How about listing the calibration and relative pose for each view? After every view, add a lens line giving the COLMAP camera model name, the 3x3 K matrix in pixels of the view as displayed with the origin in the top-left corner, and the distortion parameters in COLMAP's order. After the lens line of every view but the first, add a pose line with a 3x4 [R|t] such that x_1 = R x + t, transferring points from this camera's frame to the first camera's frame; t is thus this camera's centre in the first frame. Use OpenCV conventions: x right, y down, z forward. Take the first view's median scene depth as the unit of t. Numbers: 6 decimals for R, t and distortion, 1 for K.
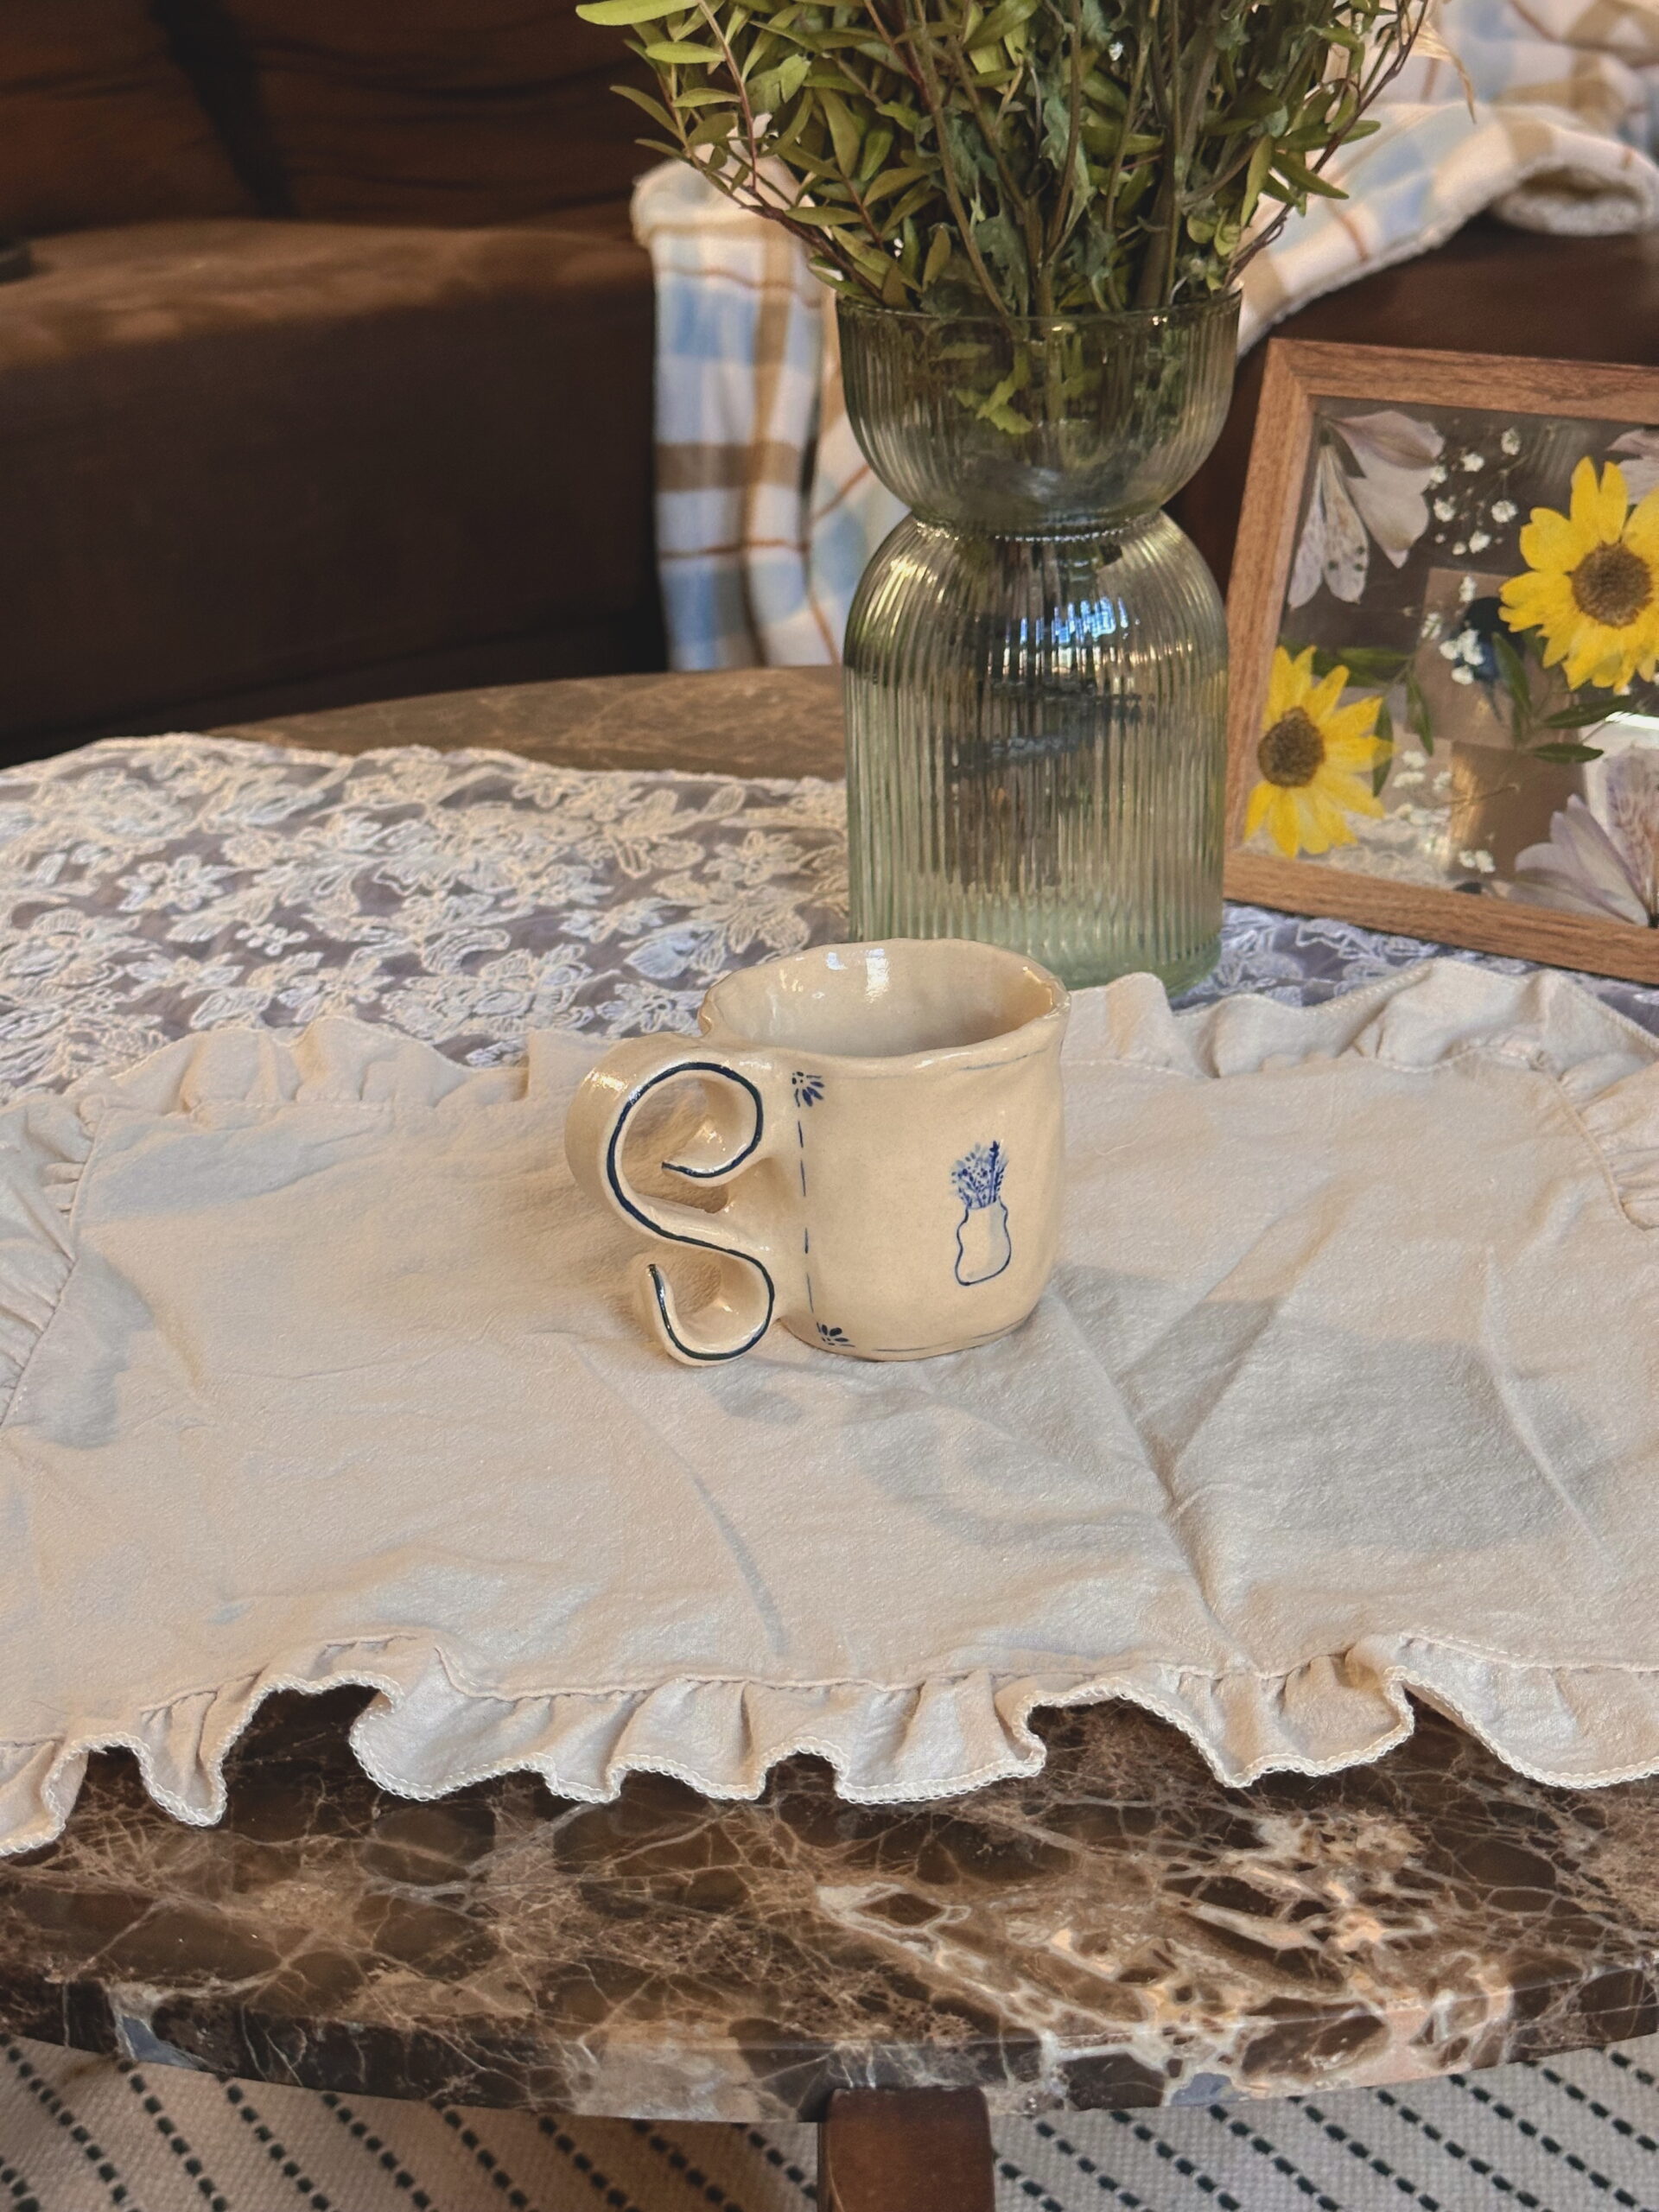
lens RADIAL K [[3138.0, 0, 833.8], [0, 3138.0, 1101.5], [0, 0, 1]] dist [0.117331, 0.000000]
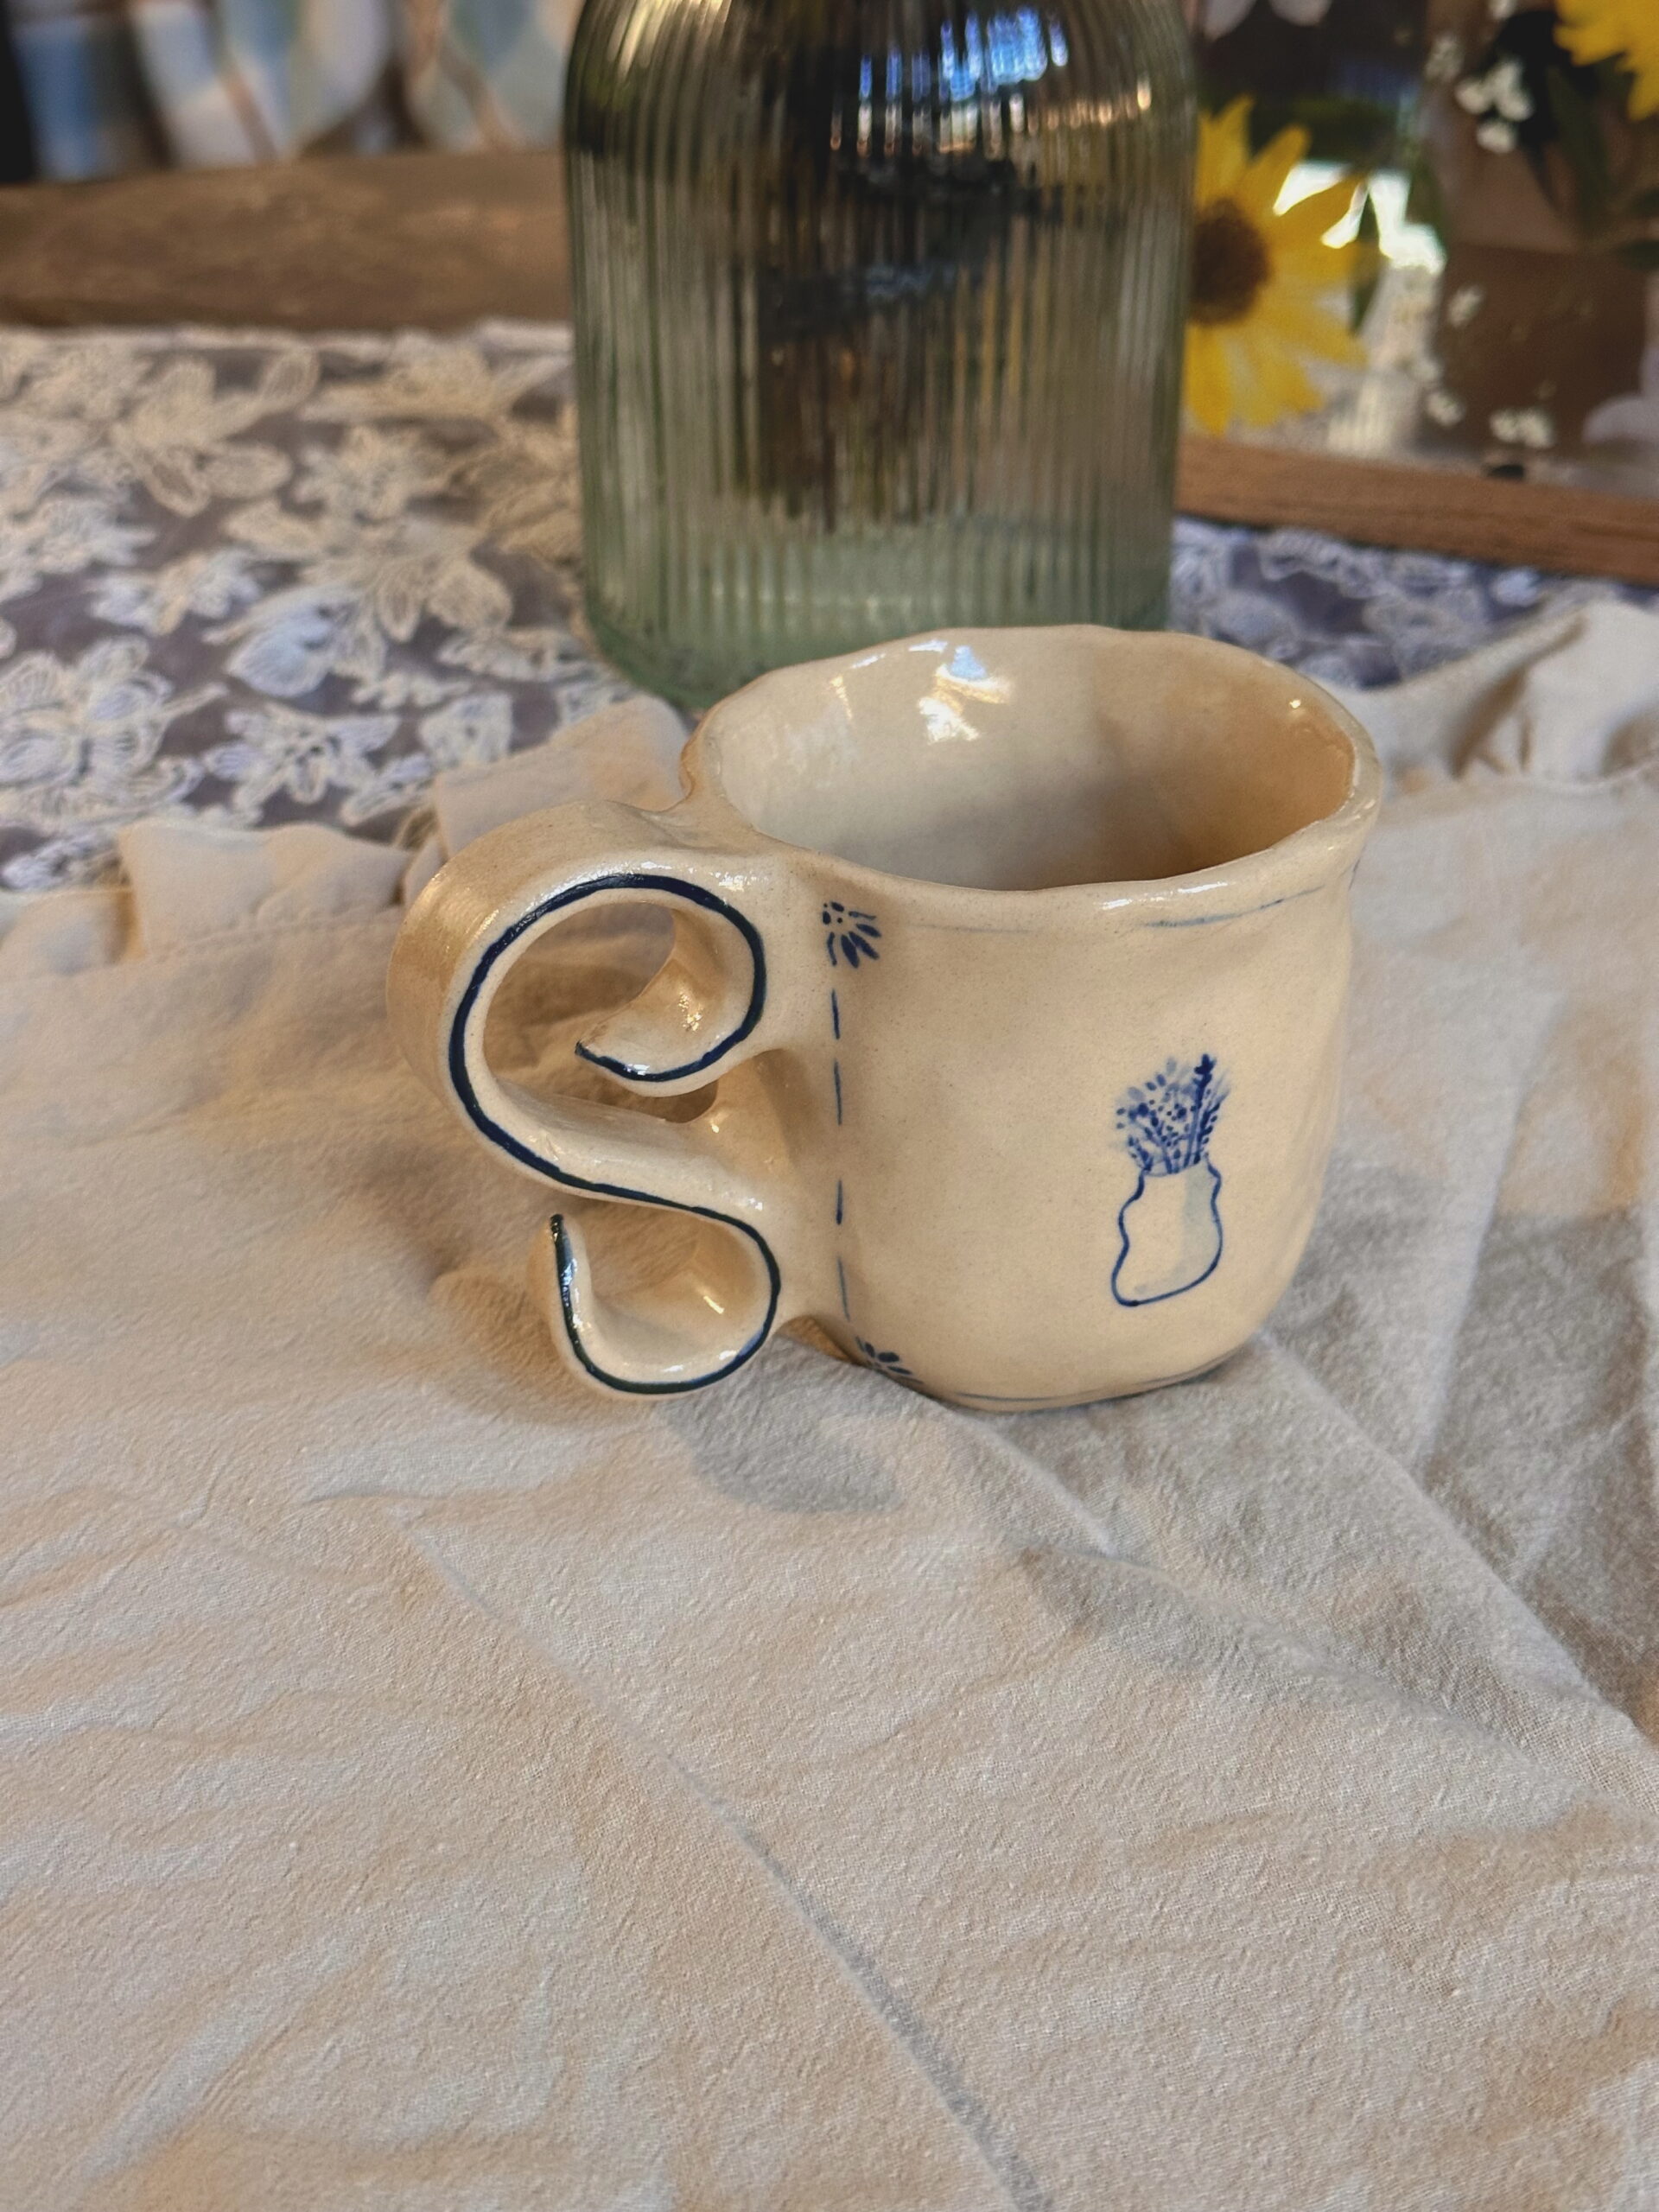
lens RADIAL K [[3138.0, 0, 848.5], [0, 3138.0, 1085.4], [0, 0, 1]] dist [0.117331, 0.000000]
pose [[0.972425, -0.092742, 0.213982, -0.093543], [0.060765, 0.986595, 0.151455, -0.053699], [-0.225159, -0.134276, 0.965025, 0.401763]]
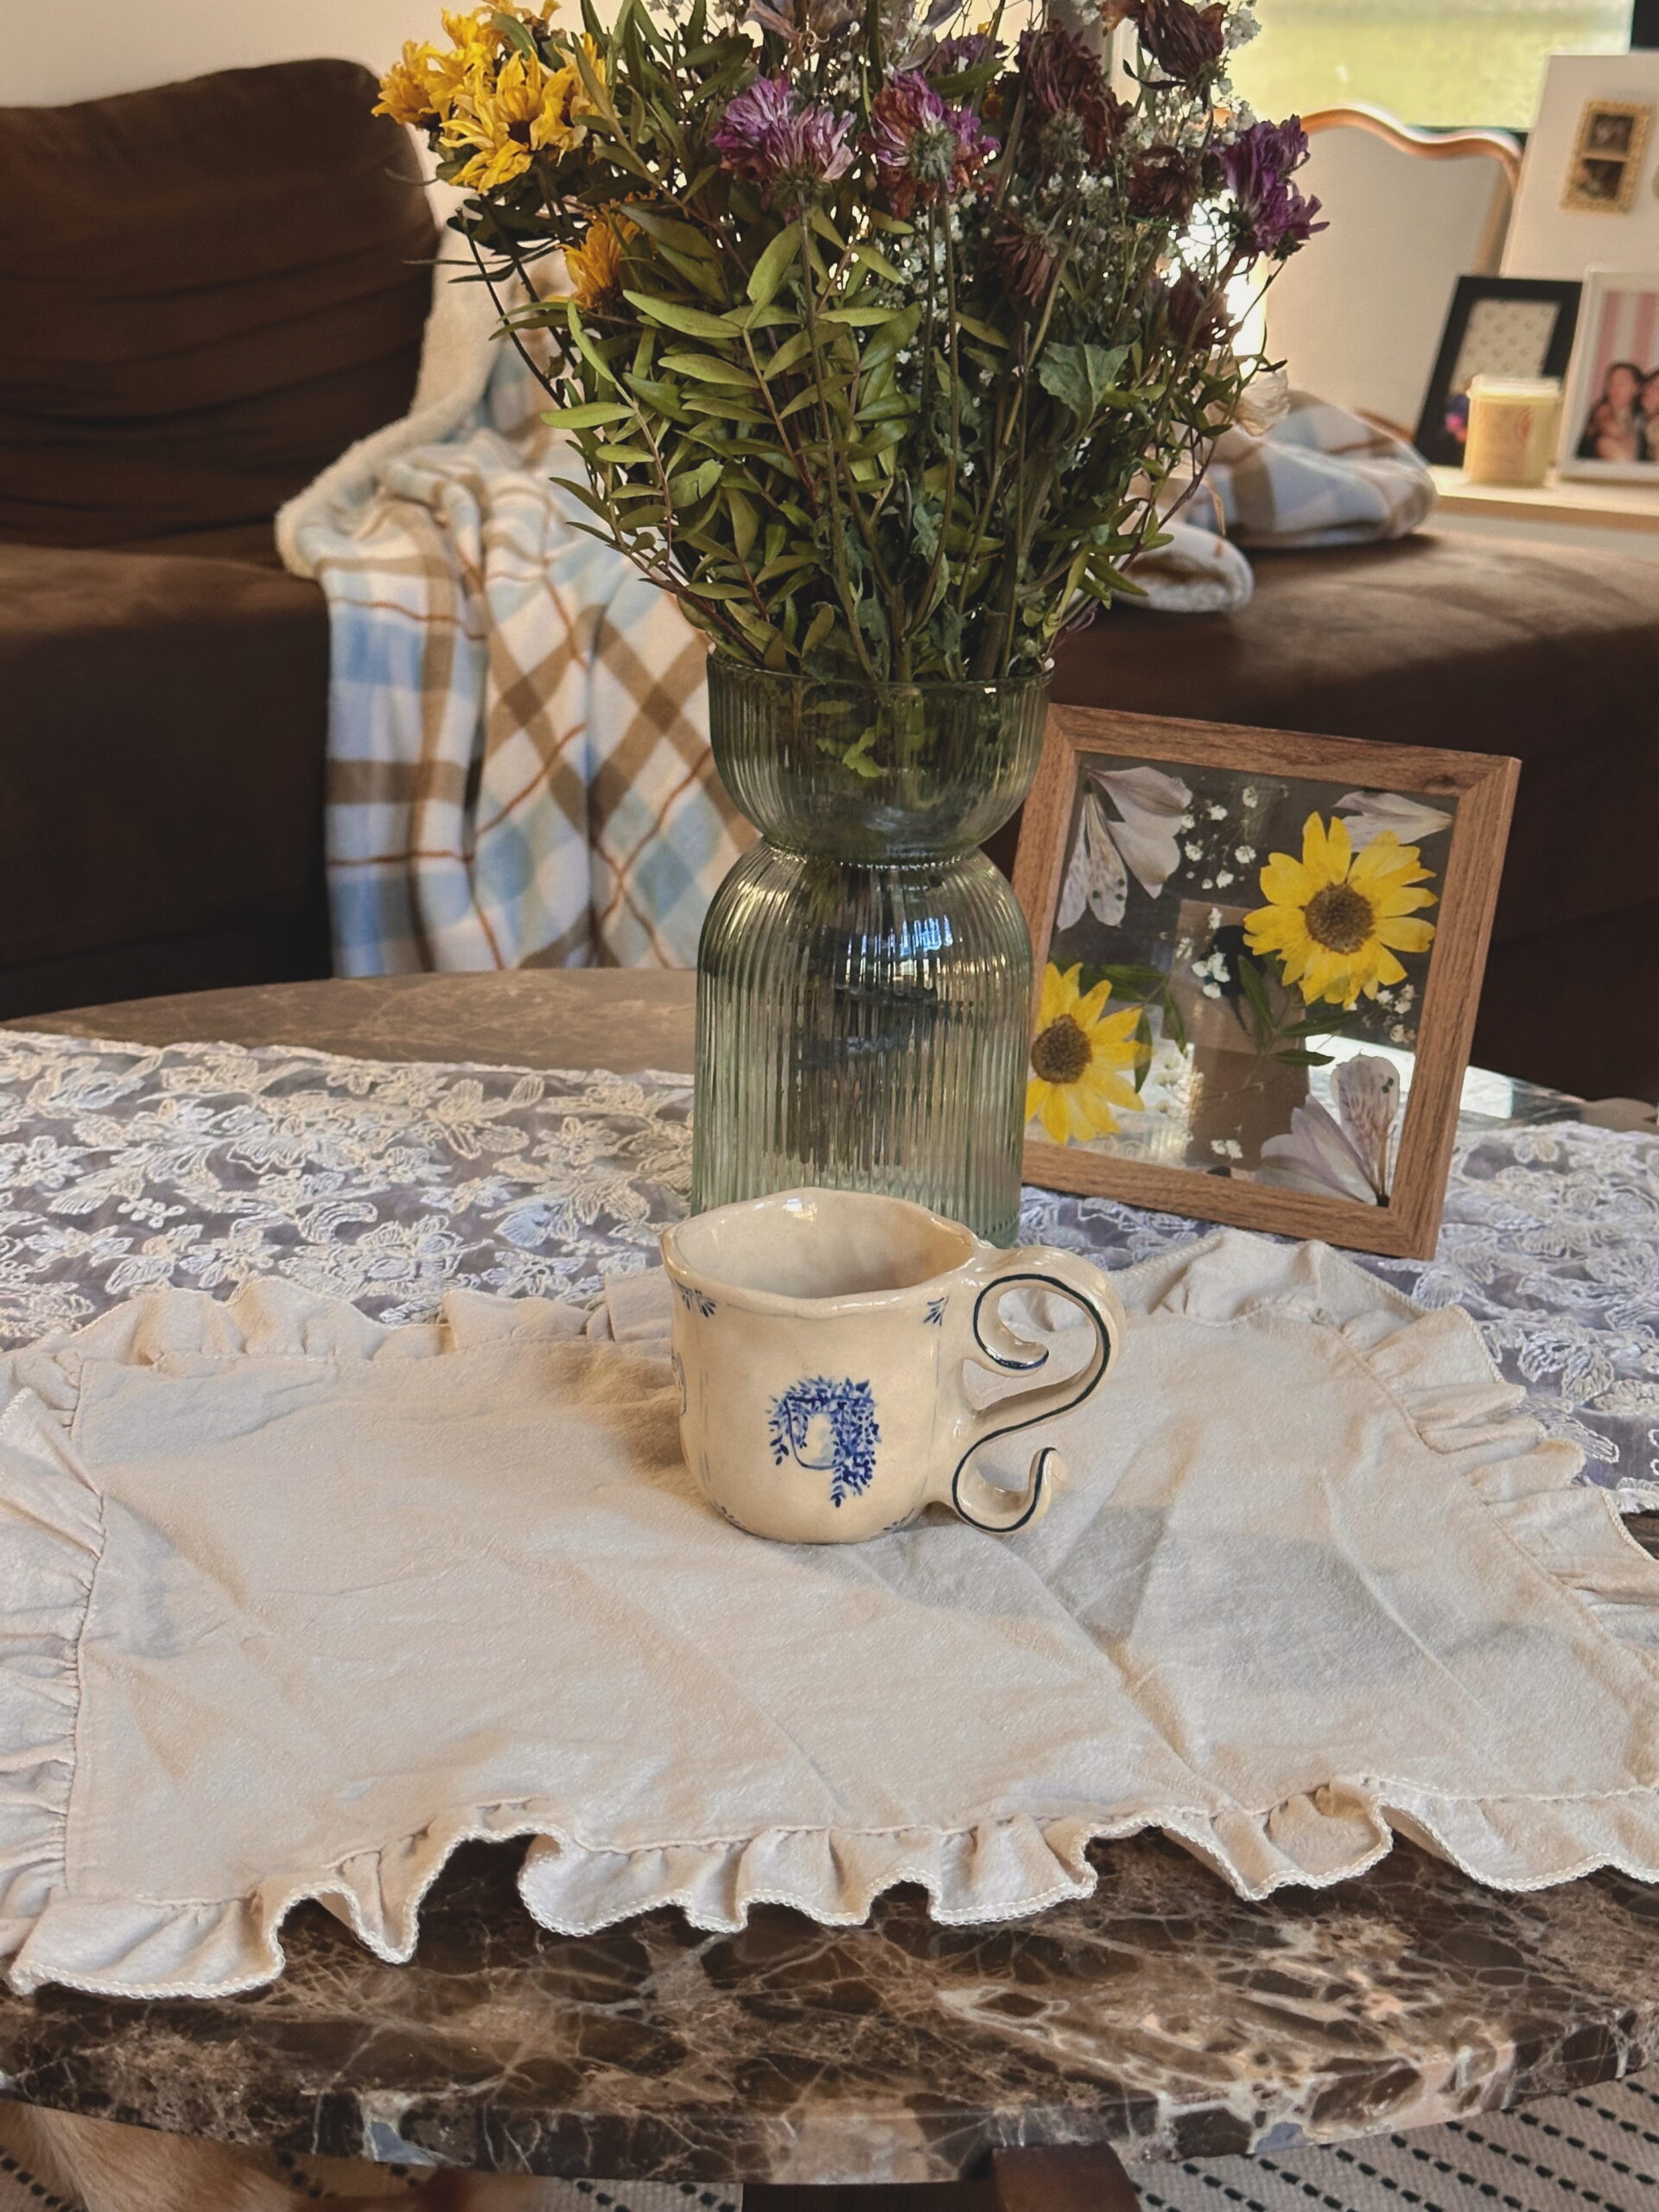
lens RADIAL K [[3138.0, 0, 823.0], [0, 3138.0, 1118.8], [0, 0, 1]] dist [0.117331, 0.000000]
pose [[0.983561, 0.009664, 0.180319, -0.162906], [0.006720, 0.995916, -0.090032, 0.017244], [-0.180452, 0.089764, 0.979479, -0.117304]]
